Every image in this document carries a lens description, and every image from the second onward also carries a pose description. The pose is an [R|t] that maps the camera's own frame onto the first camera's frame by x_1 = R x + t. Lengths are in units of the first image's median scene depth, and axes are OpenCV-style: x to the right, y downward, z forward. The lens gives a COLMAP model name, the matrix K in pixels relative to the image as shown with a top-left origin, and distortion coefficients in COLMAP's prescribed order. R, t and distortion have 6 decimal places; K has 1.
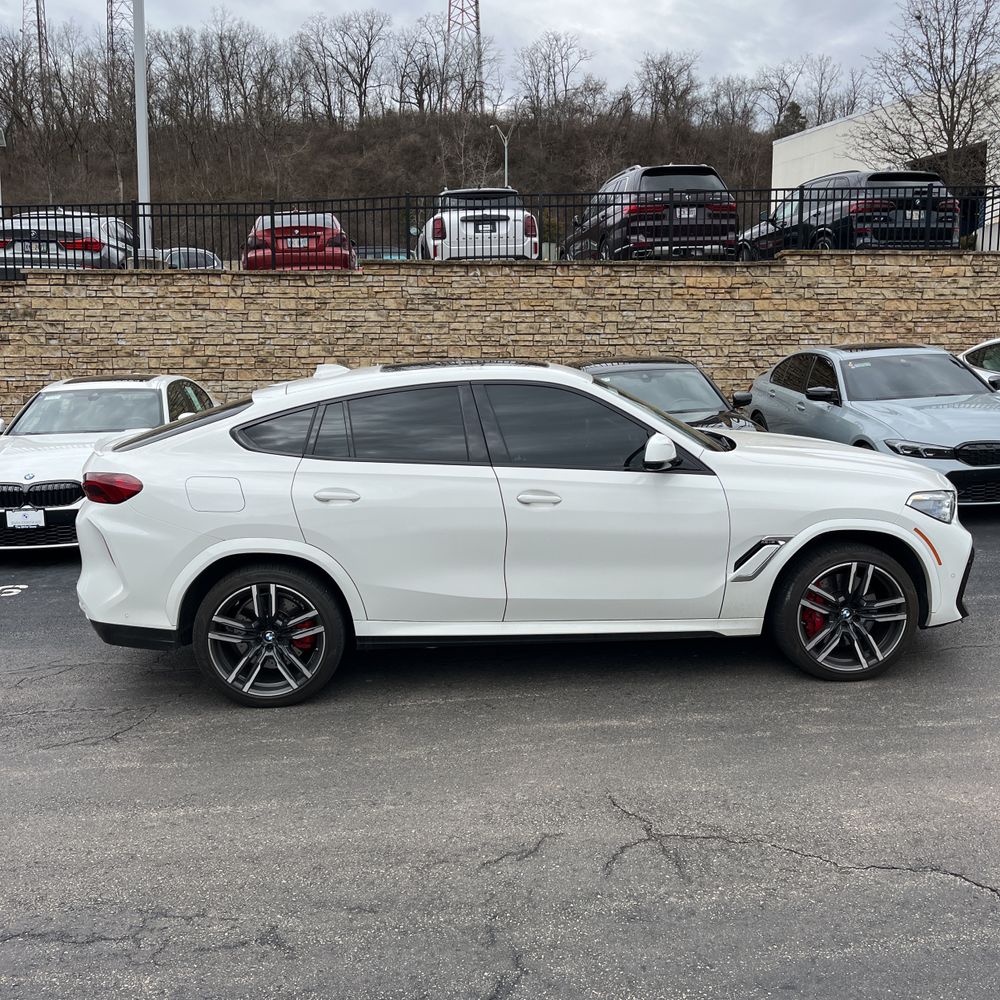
lens RADIAL K [[1005.4, 0, 497.1], [0, 1005.4, 504.3], [0, 0, 1]] dist [0.070974, -0.087530]
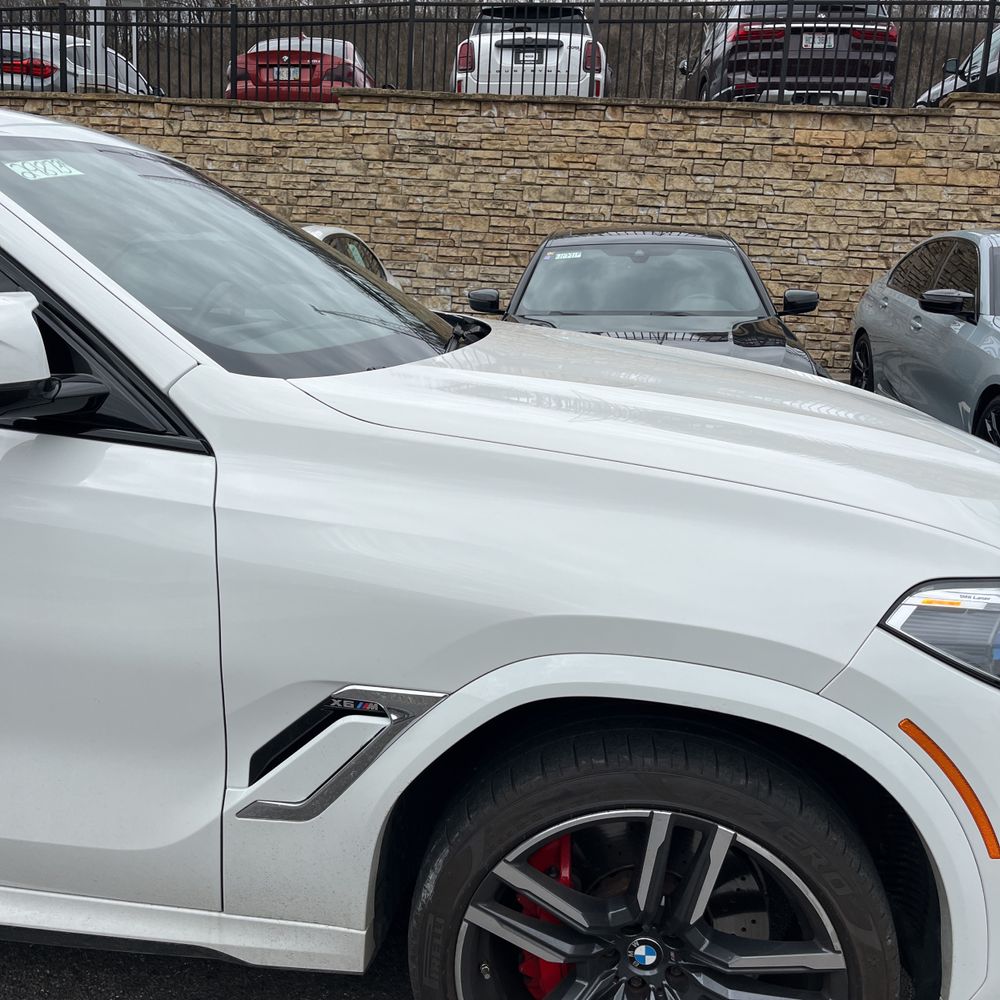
lens RADIAL K [[1004.2, 0, 495.4], [0, 1004.2, 500.8], [0, 0, 1]] dist [0.005404, 0.028060]
pose [[0.979542, 0.096213, -0.176750, 0.137799], [-0.081767, 0.992822, 0.087288, -0.018640], [0.183879, -0.071050, 0.980378, 0.288090]]
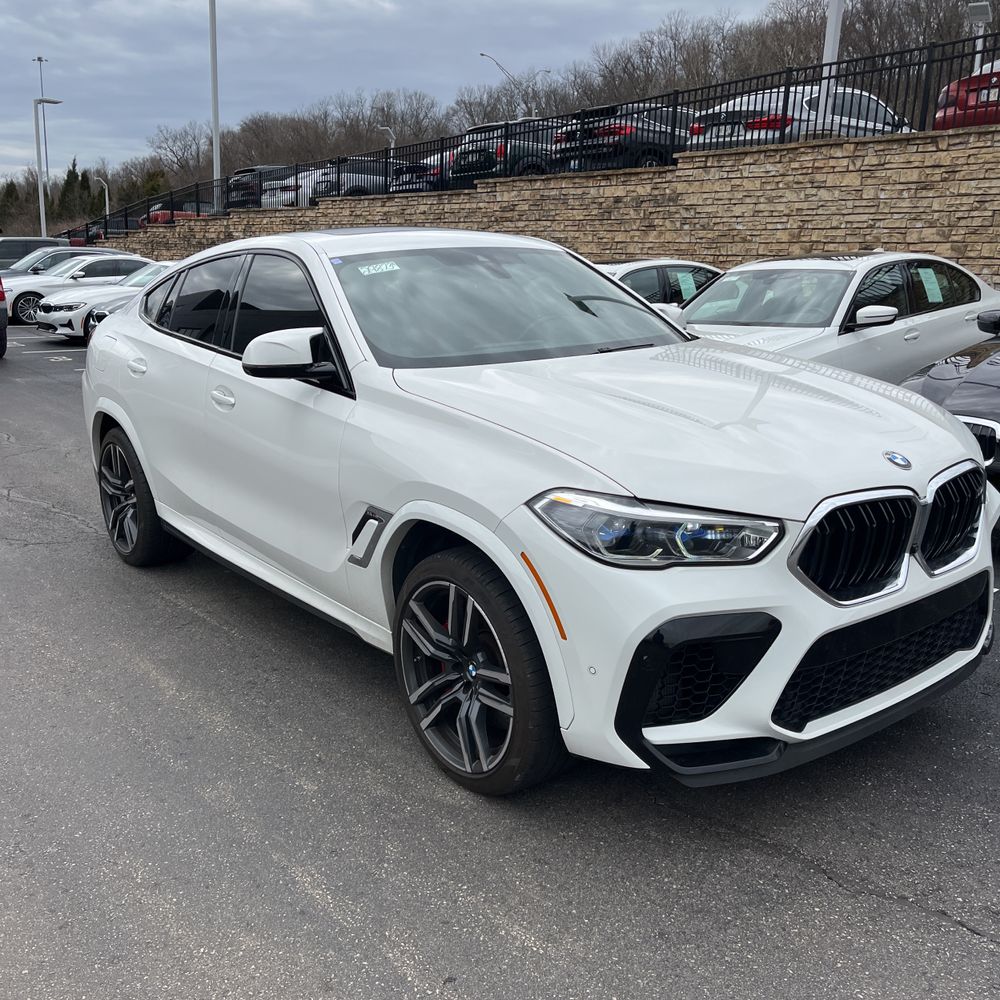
lens RADIAL K [[1019.6, 0, 499.4], [0, 1019.6, 499.4], [0, 0, 1]] dist [0.026546, -0.012407]
pose [[0.556048, 0.208903, -0.804469, 0.322695], [-0.135631, 0.977731, 0.160148, -0.033265], [0.820009, 0.020061, 0.571998, 0.274466]]
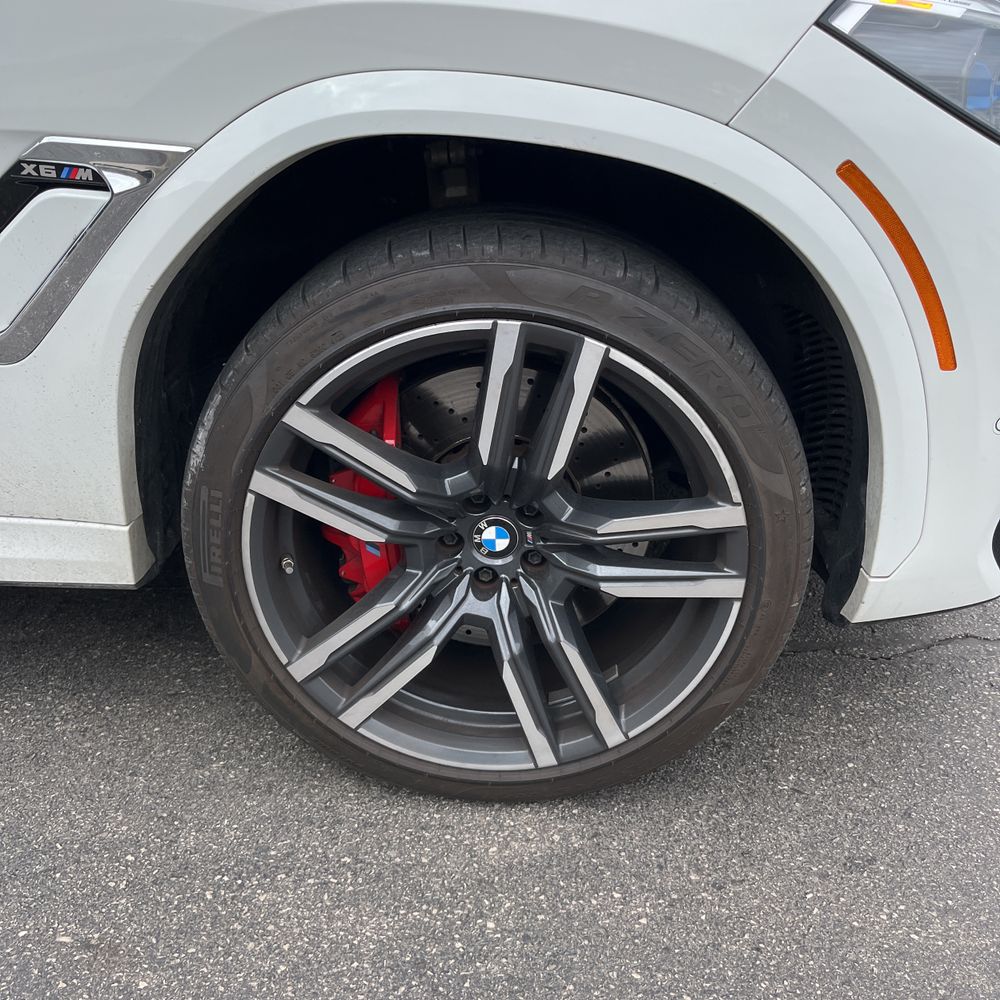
lens RADIAL K [[1019.6, 0, 499.4], [0, 1019.6, 499.4], [0, 0, 1]] dist [0.026546, -0.012407]
pose [[0.992568, 0.104162, -0.062923, 0.145170], [-0.082531, 0.956164, 0.280960, 0.013742], [0.089430, -0.273678, 0.957655, 0.315398]]
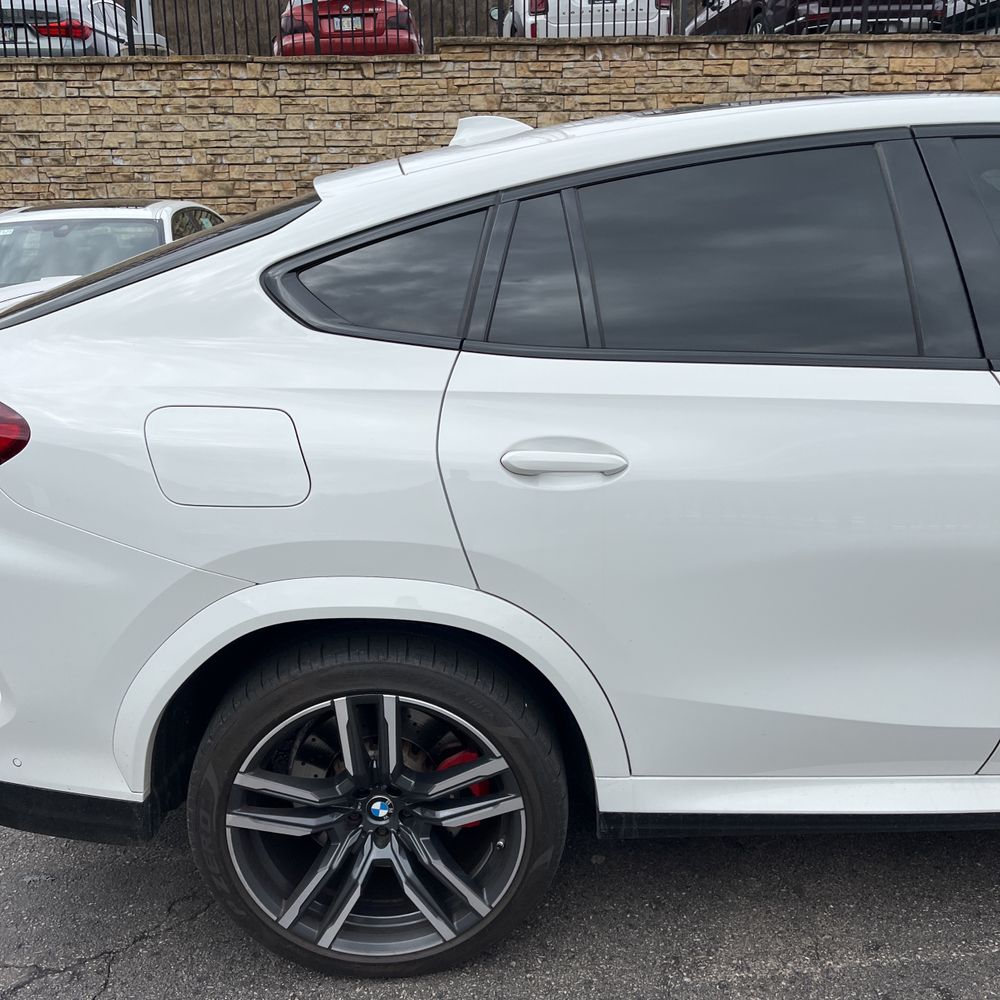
lens RADIAL K [[1004.2, 0, 500.0], [0, 1004.2, 501.3], [0, 0, 1]] dist [0.058464, -0.069626]
pose [[0.999291, 0.000850, -0.037651, -0.063775], [0.004418, 0.990196, 0.139617, -0.016710], [0.037400, -0.139684, 0.989490, 0.244553]]
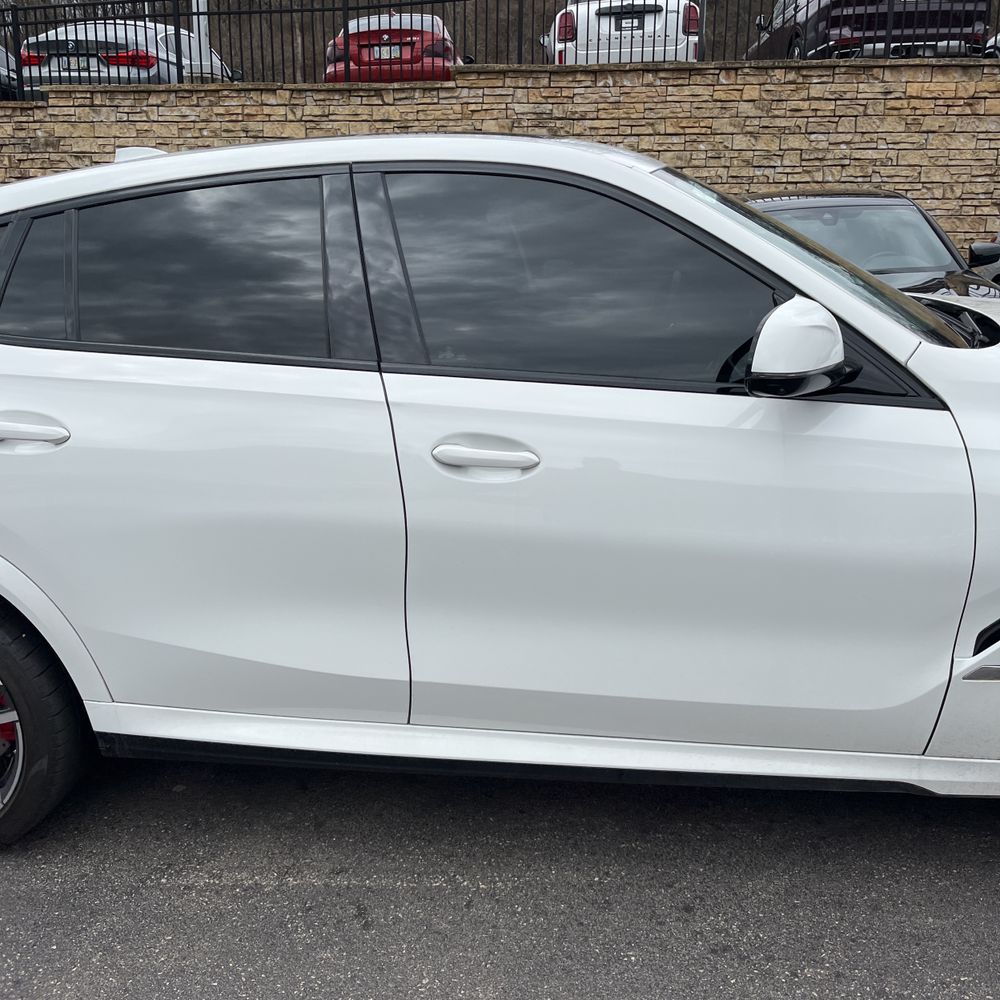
lens RADIAL K [[1005.4, 0, 497.1], [0, 1005.4, 504.3], [0, 0, 1]] dist [0.070974, -0.087530]
pose [[0.983567, 0.052459, -0.172754, 0.045610], [-0.030802, 0.991585, 0.125736, -0.014482], [0.177896, -0.118349, 0.976907, 0.229127]]
